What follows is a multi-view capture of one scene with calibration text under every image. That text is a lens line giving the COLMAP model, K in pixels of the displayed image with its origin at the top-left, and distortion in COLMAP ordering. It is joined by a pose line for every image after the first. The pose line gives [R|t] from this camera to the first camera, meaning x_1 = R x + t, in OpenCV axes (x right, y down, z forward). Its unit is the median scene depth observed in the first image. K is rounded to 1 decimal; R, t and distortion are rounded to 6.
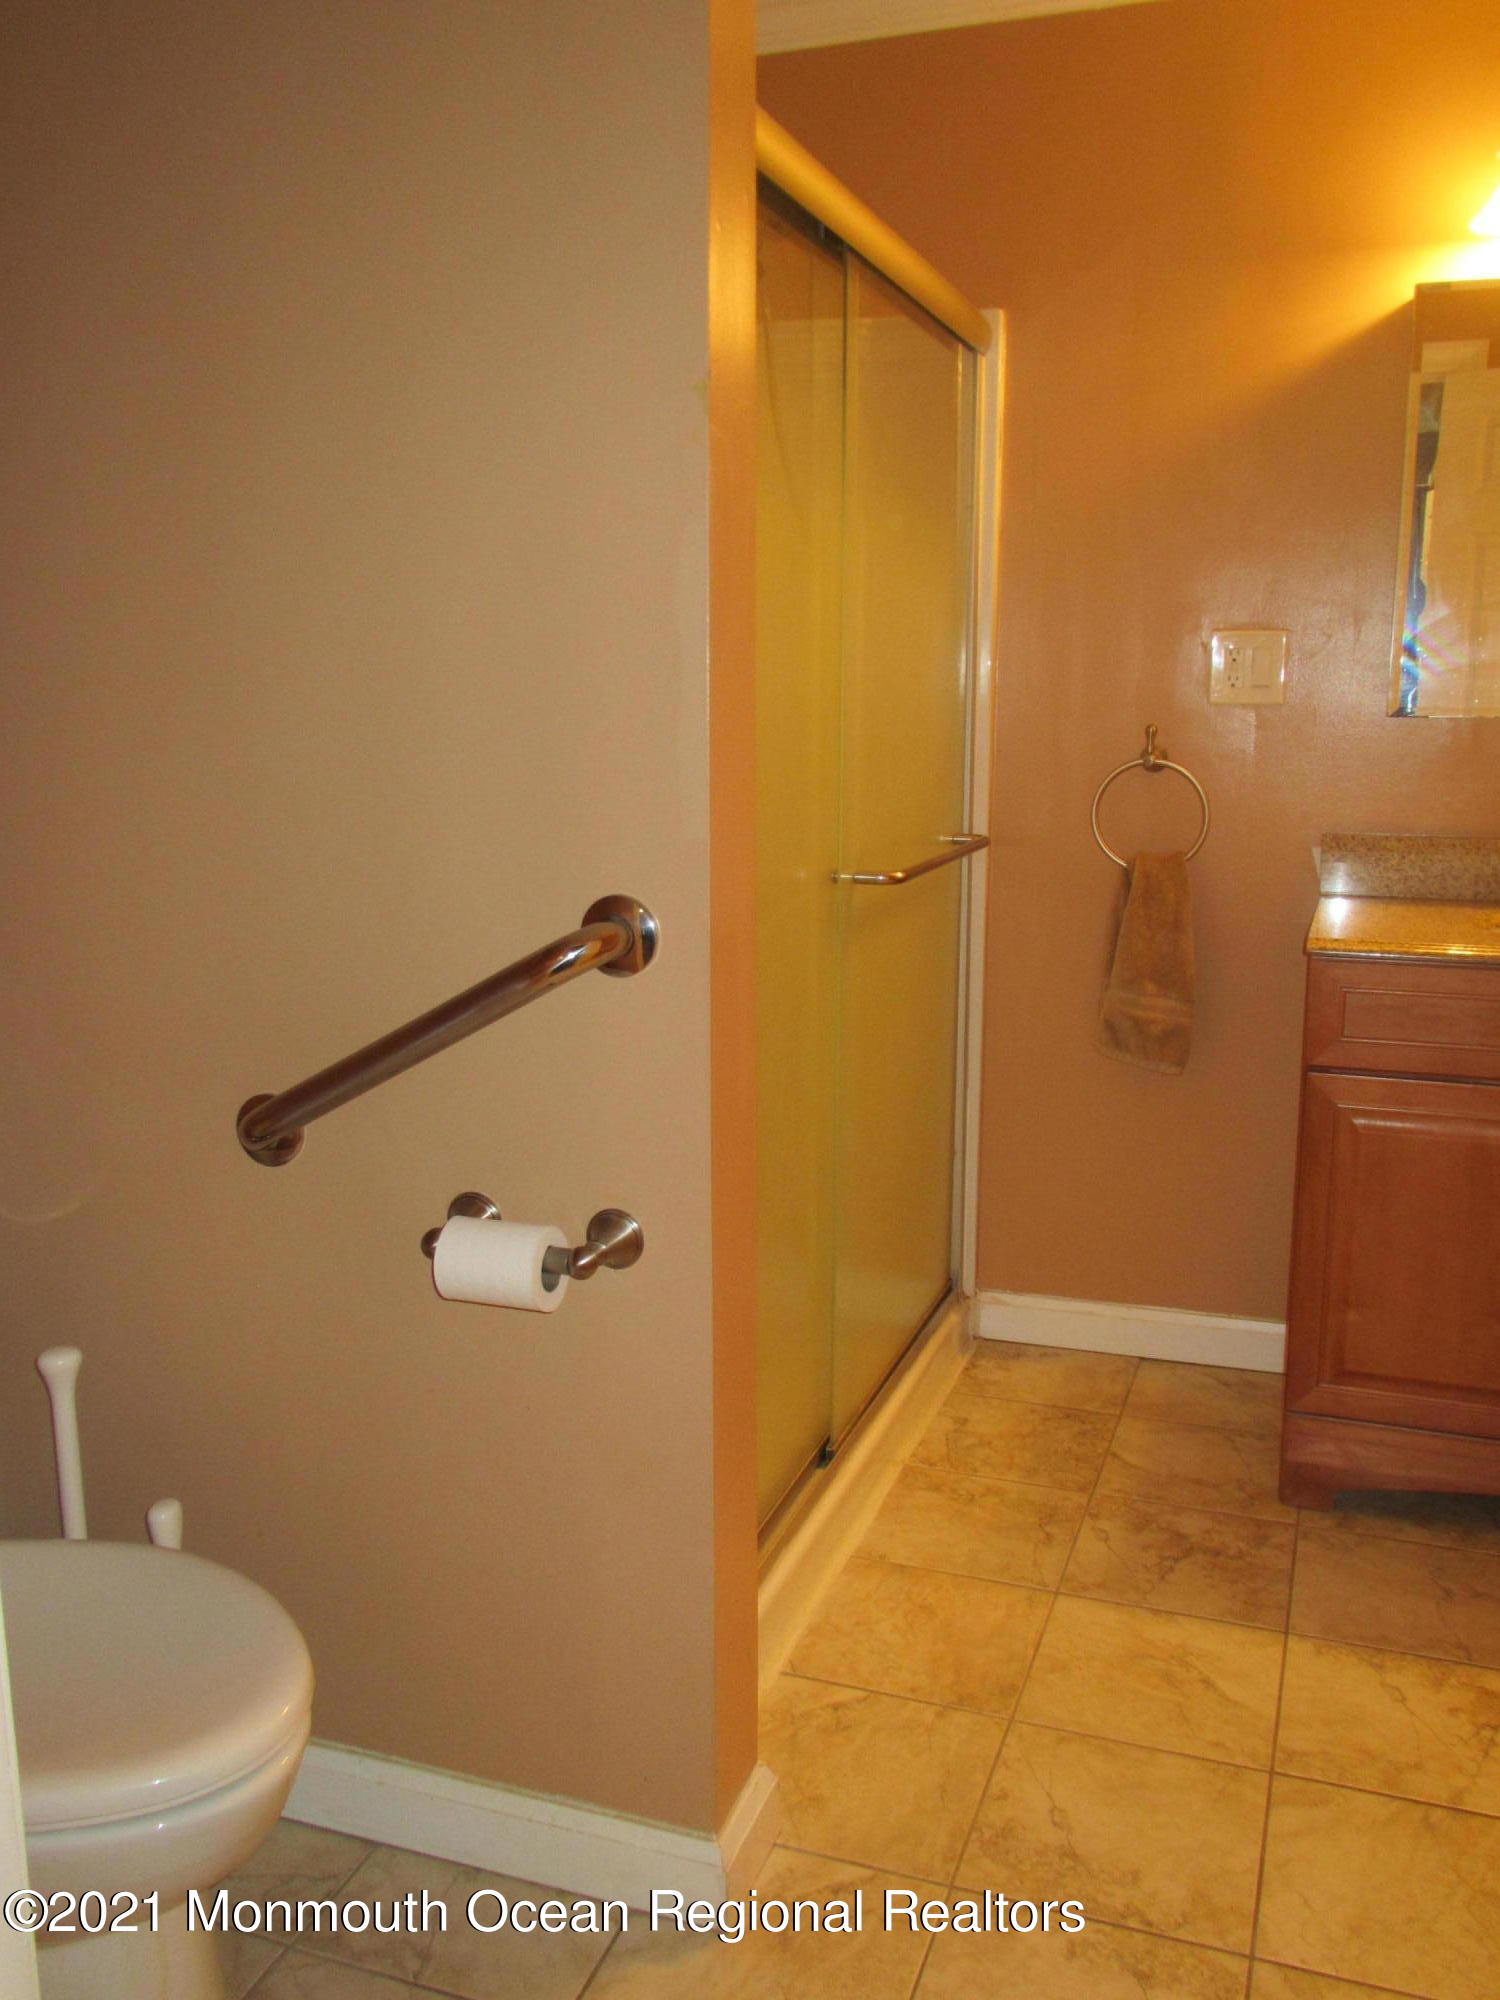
lens RADIAL K [[1676.5, 0, 756.5], [0, 1676.5, 1000.1], [0, 0, 1]] dist [-0.017252, 0.020500]
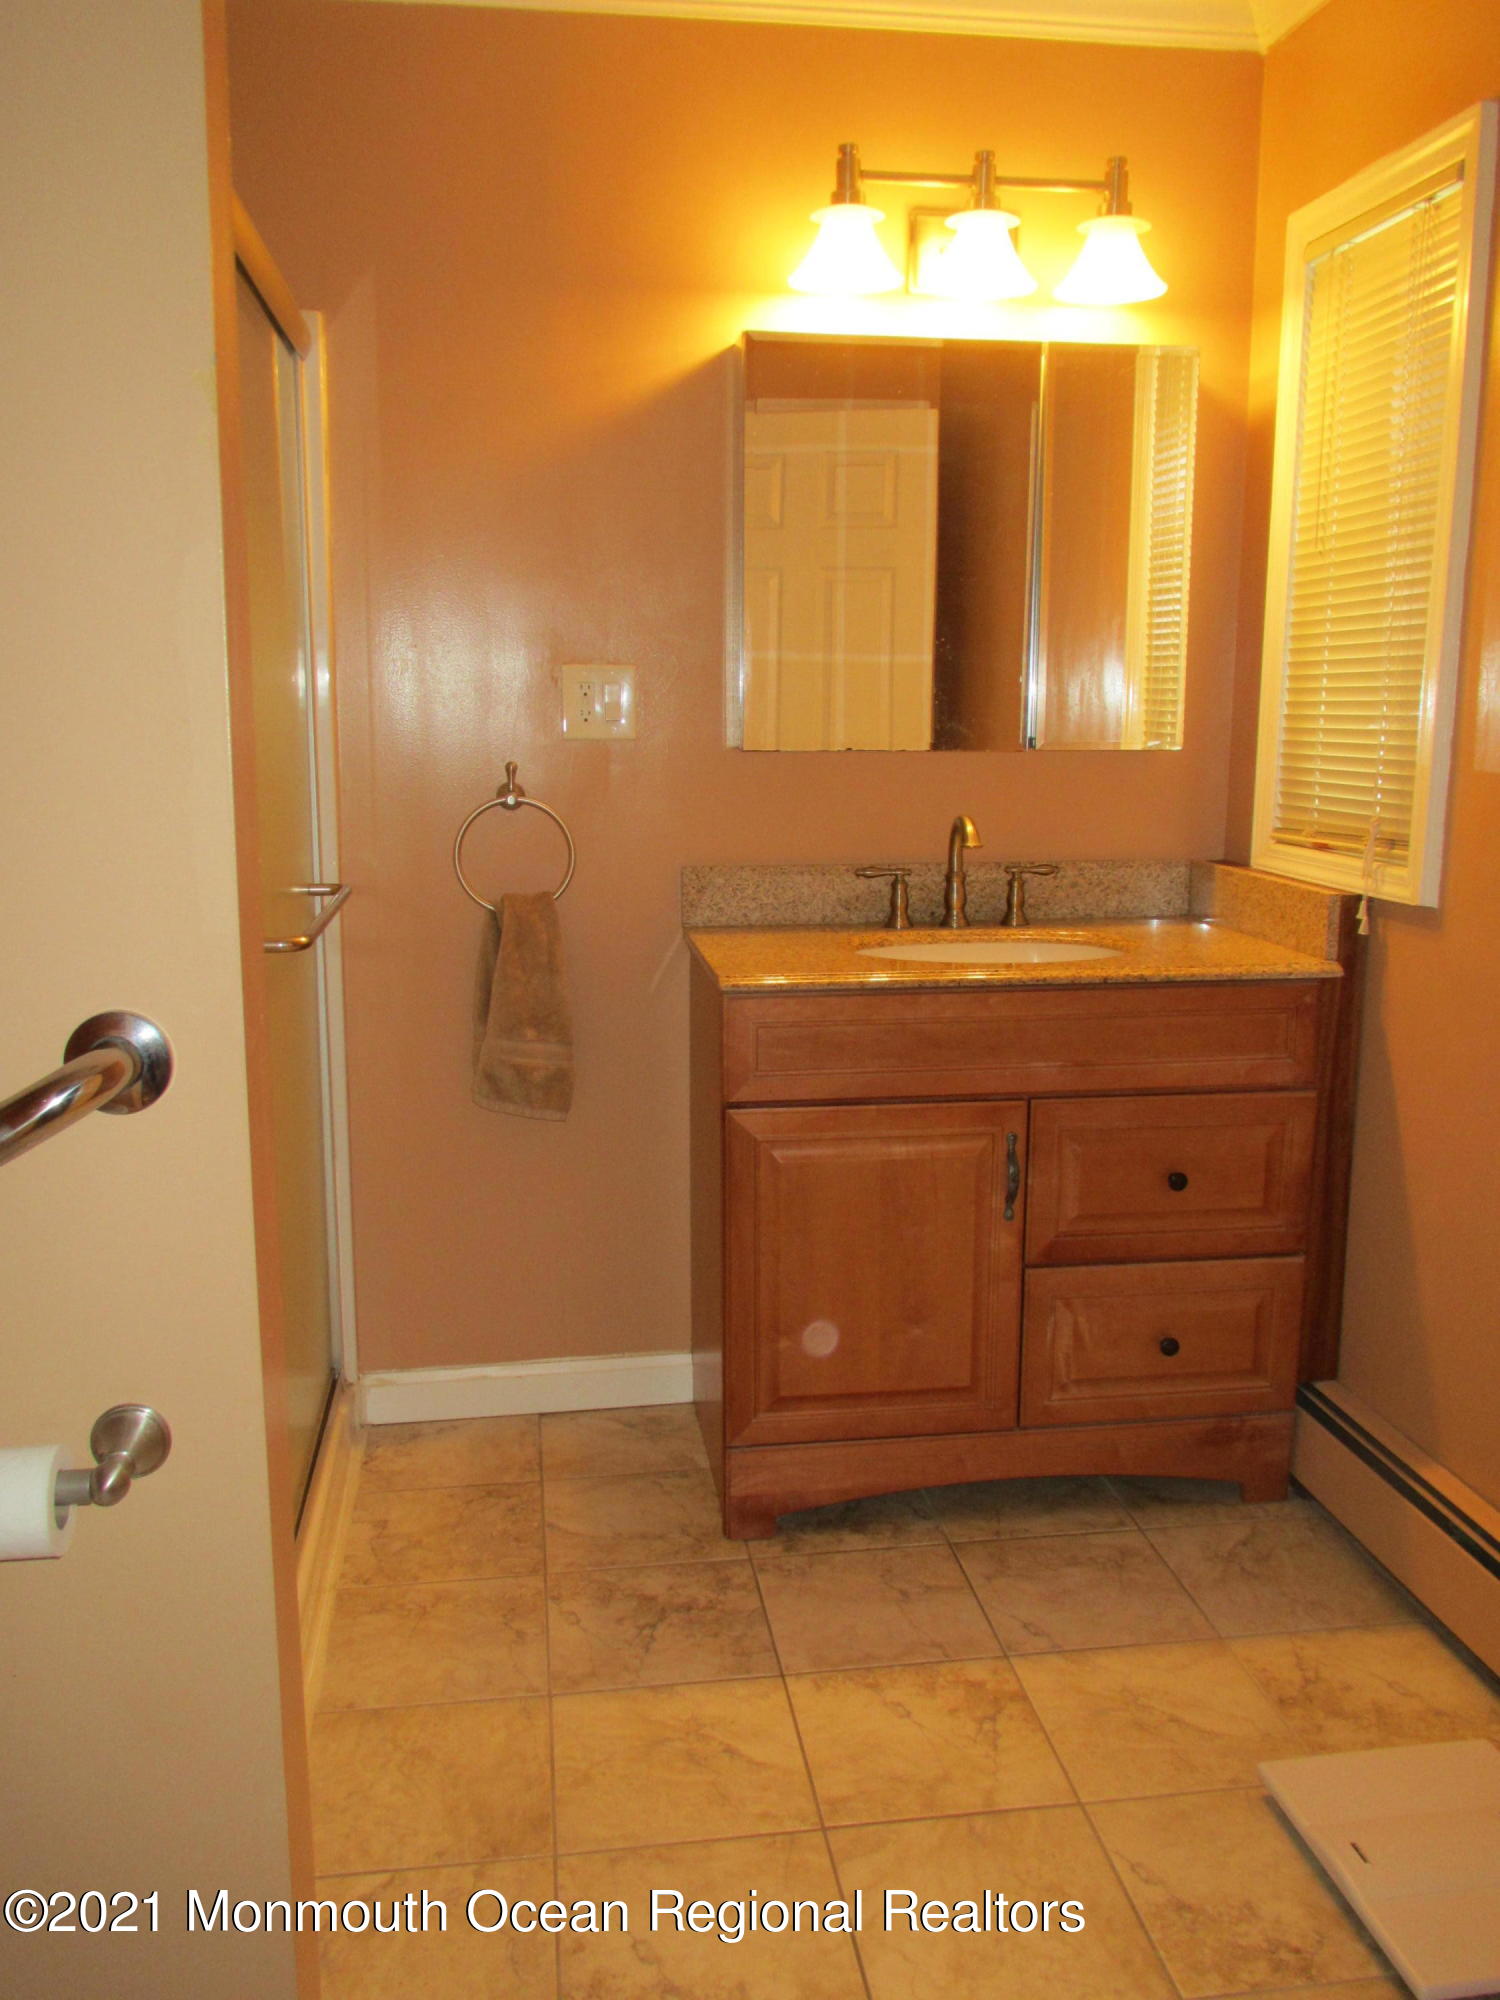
lens RADIAL K [[1676.5, 0, 748.0], [0, 1676.5, 999.3], [0, 0, 1]] dist [-0.017252, 0.020500]
pose [[0.881136, -0.081721, 0.465749, -0.118815], [0.084875, 0.996290, 0.014237, -0.035228], [-0.465184, 0.026986, 0.884803, 0.103071]]
